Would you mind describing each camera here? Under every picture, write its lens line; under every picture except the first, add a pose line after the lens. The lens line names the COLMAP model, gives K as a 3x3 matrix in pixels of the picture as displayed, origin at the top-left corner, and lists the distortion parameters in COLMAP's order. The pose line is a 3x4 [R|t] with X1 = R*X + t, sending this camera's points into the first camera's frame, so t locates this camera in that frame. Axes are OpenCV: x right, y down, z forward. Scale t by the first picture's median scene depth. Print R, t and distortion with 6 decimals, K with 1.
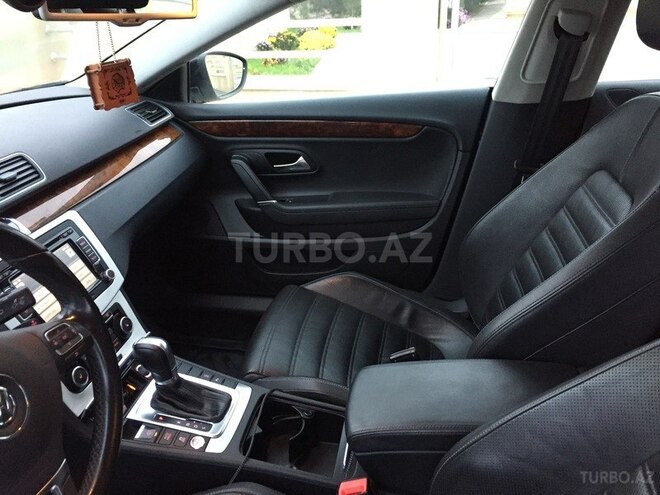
lens RADIAL K [[574.9, 0, 330.9], [0, 574.9, 247.0], [0, 0, 1]] dist [0.081648, -0.101097]
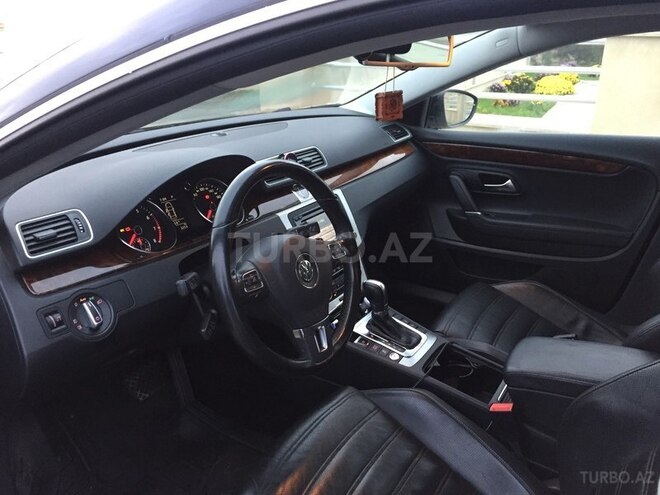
lens RADIAL K [[574.9, 0, 325.3], [0, 574.9, 245.3], [0, 0, 1]] dist [0.081648, -0.101097]
pose [[0.922887, 0.167413, -0.346774, 0.036214], [-0.188751, 0.981613, -0.028438, 0.085184], [0.335637, 0.091700, 0.937517, -0.246897]]
